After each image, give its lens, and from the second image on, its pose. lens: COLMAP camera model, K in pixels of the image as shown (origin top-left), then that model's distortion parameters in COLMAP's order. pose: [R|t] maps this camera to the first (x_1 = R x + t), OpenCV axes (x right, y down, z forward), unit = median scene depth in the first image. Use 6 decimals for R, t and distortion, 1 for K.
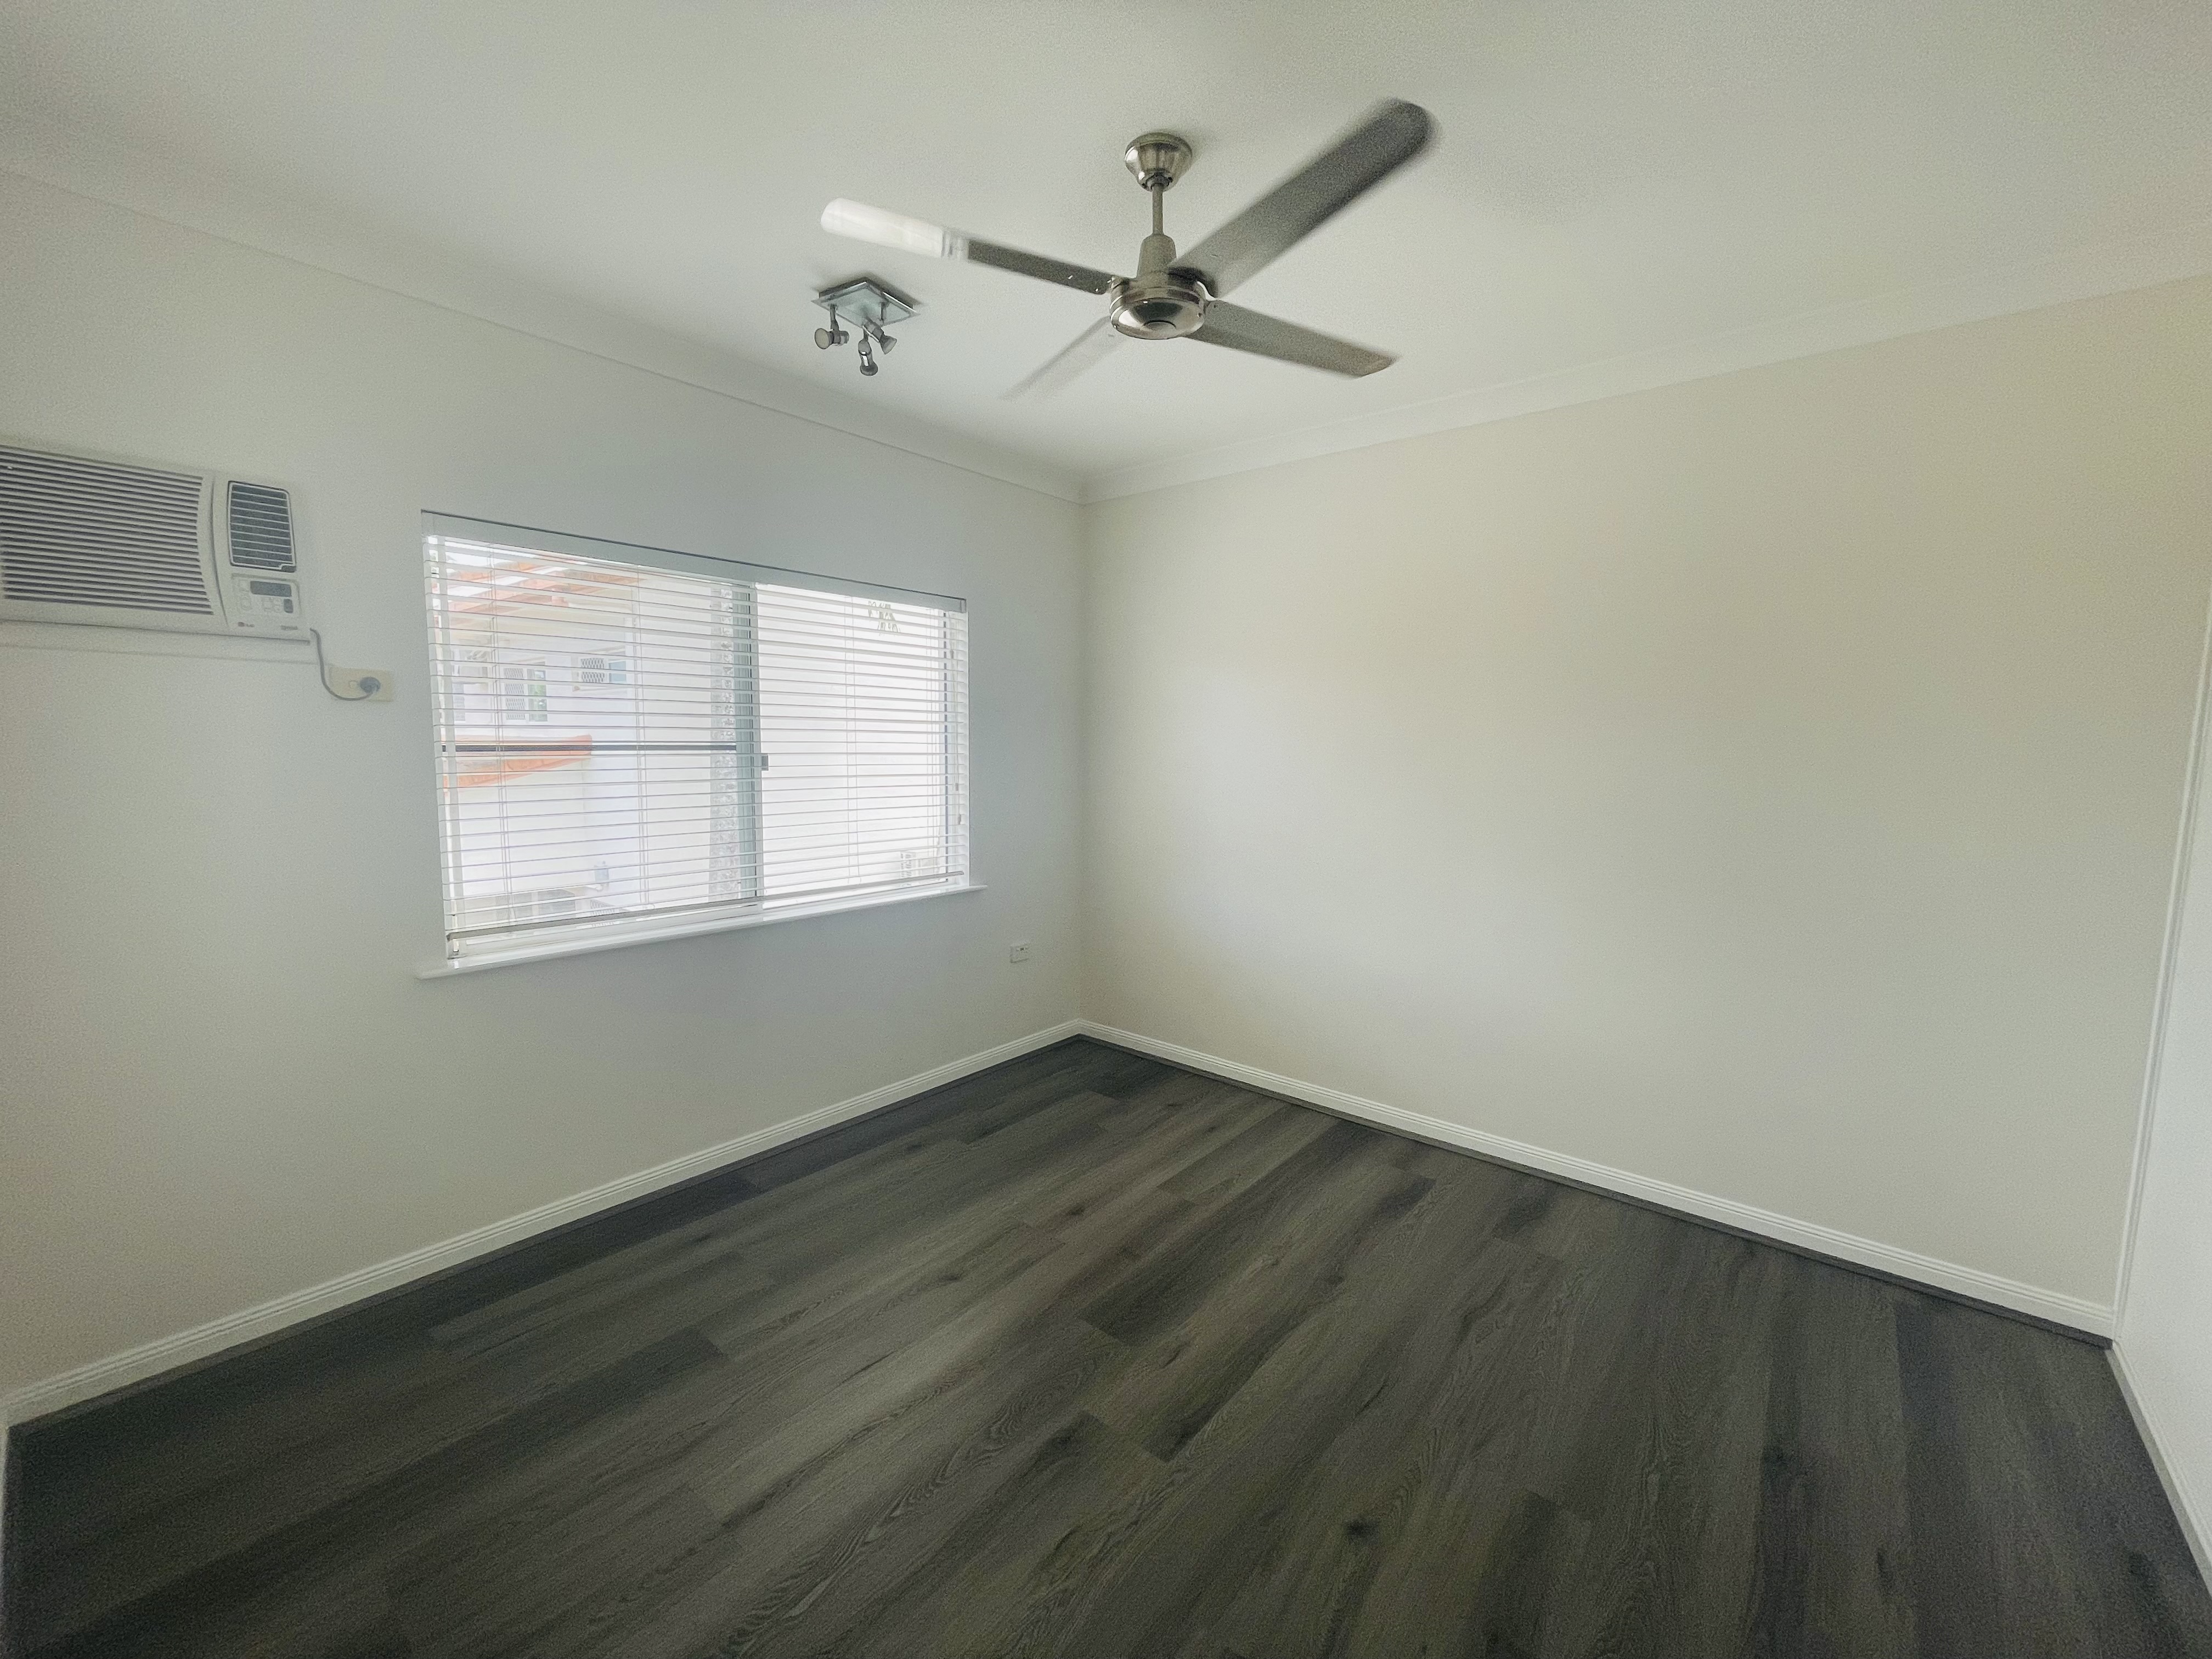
lens RADIAL K [[890.0, 0, 1106.9], [0, 890.0, 829.5], [0, 0, 1]] dist [-0.002217, 0.000426]
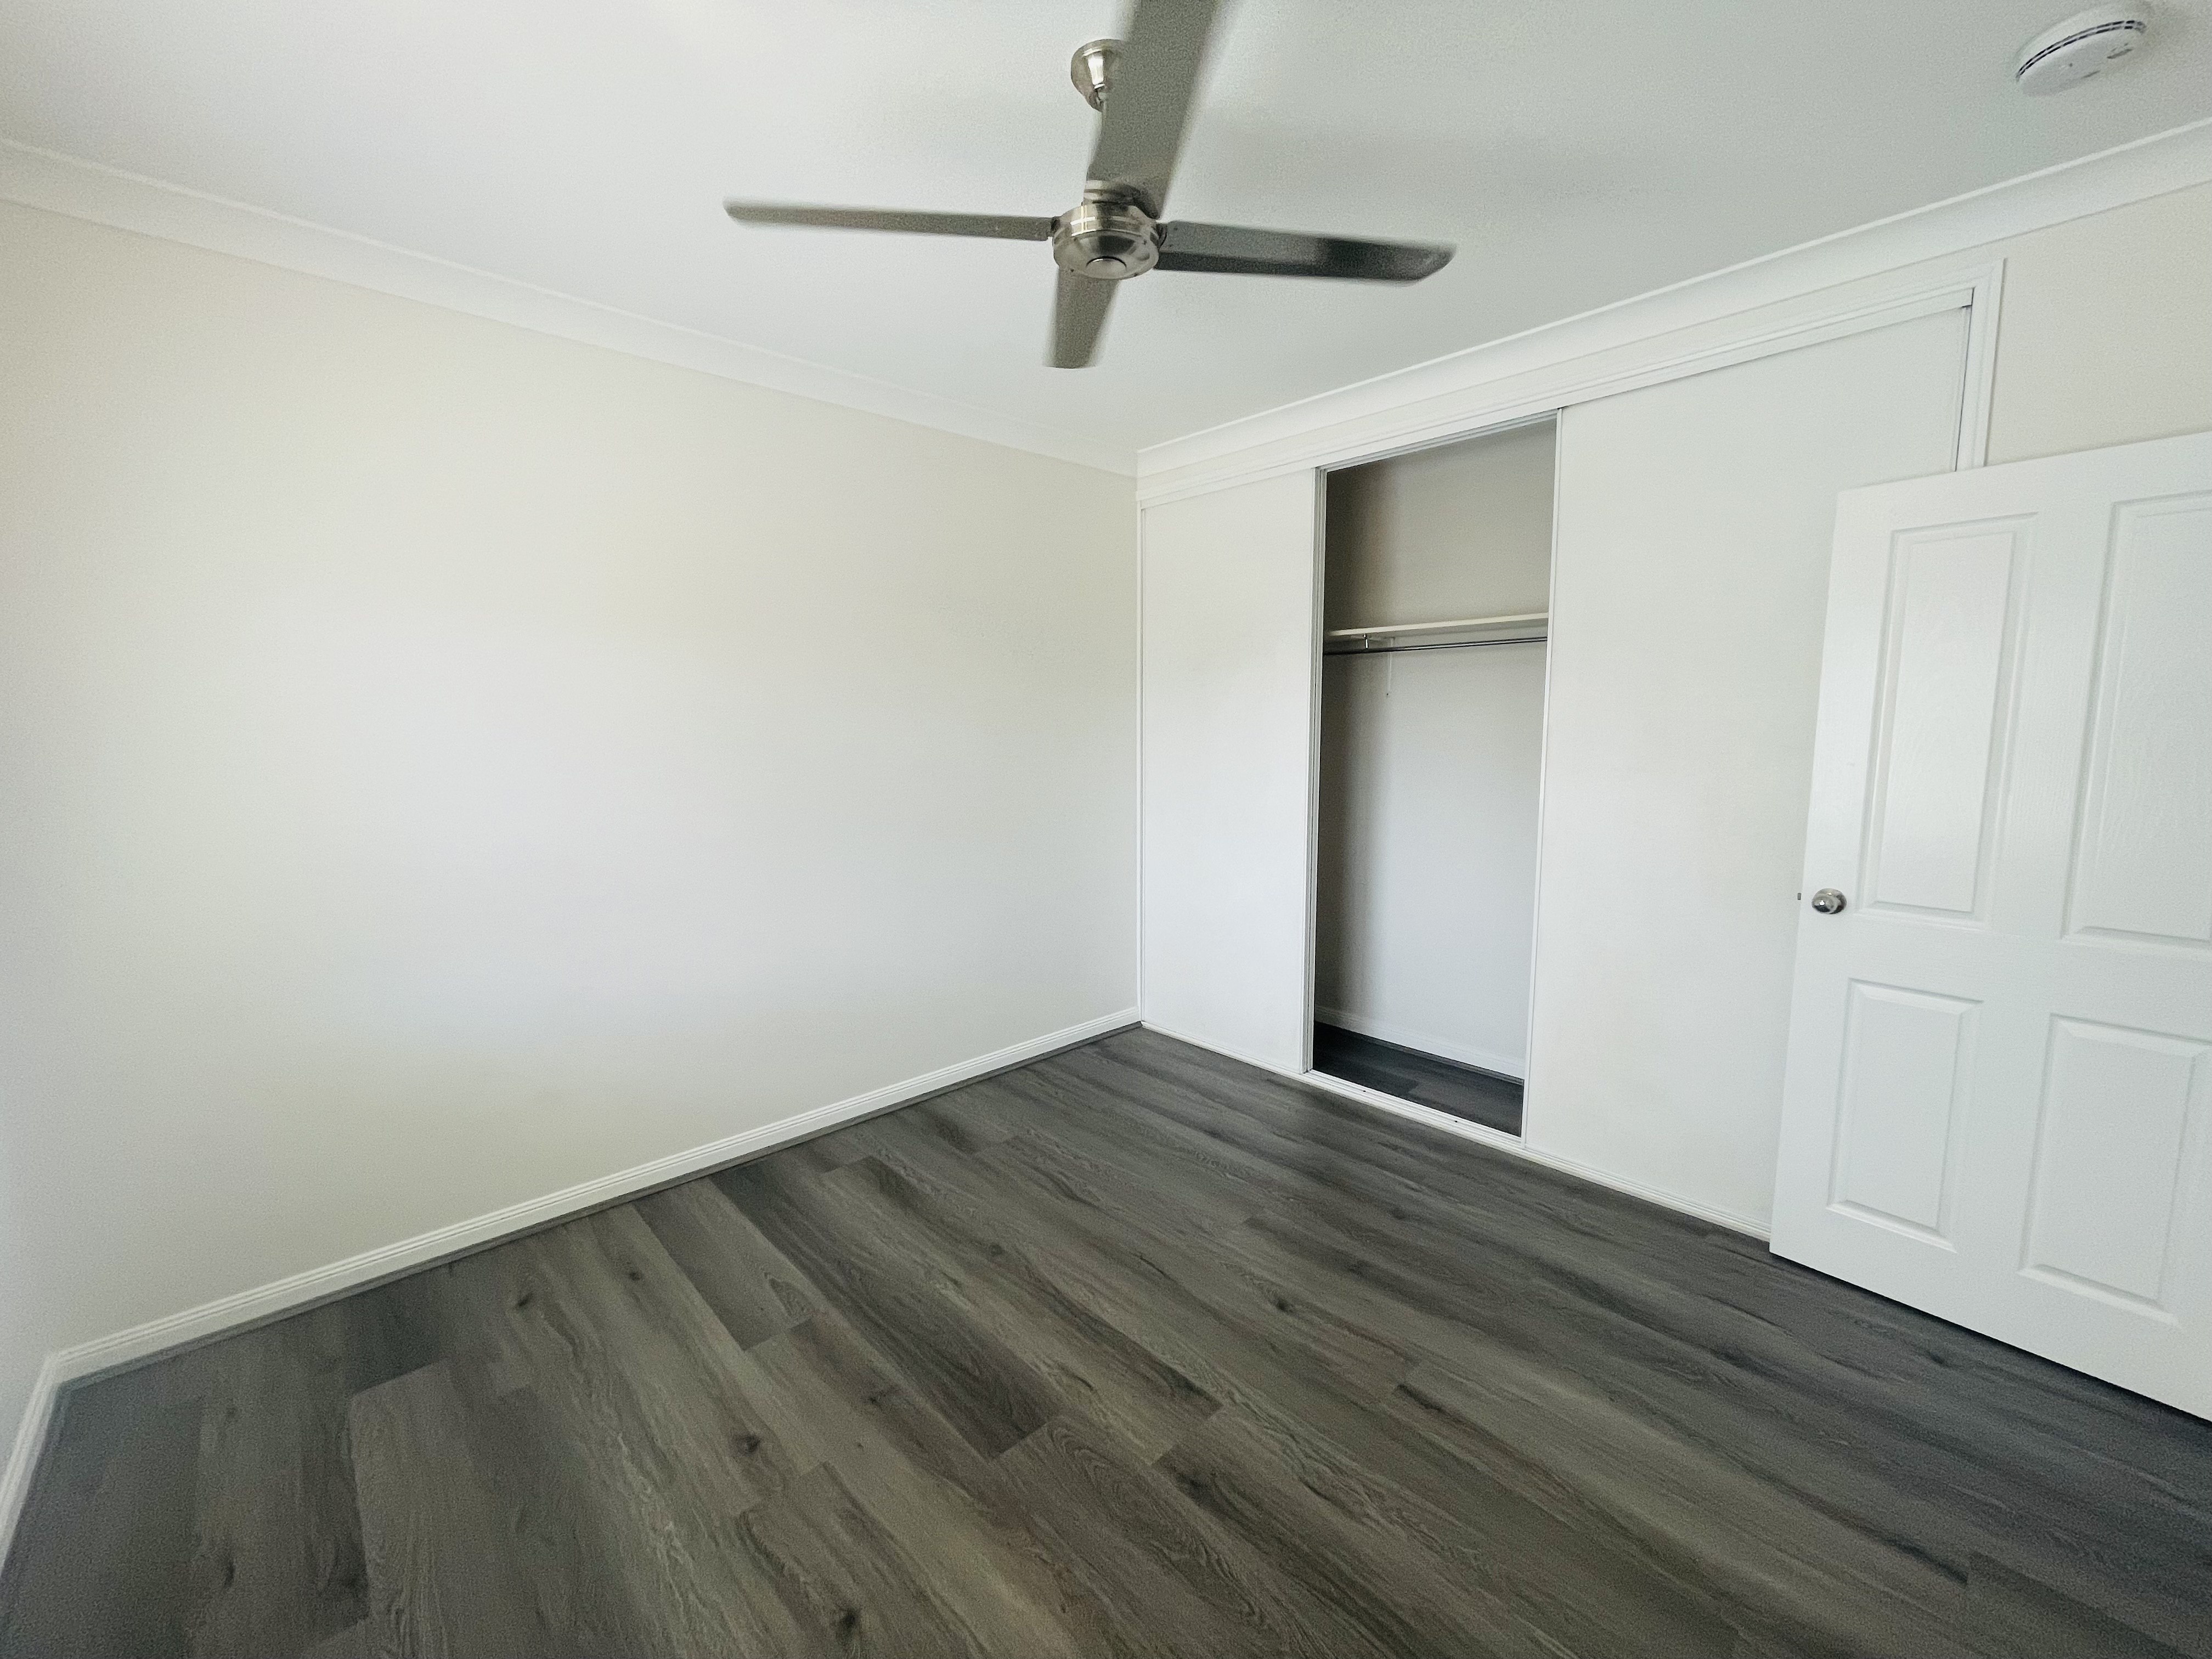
lens RADIAL K [[890.0, 0, 1109.2], [0, 890.0, 817.1], [0, 0, 1]] dist [-0.002217, 0.000426]
pose [[0.122508, -0.125130, 0.984548, -0.649883], [0.109611, 0.987657, 0.111886, -0.083210], [-0.986396, 0.094210, 0.134712, 0.661606]]
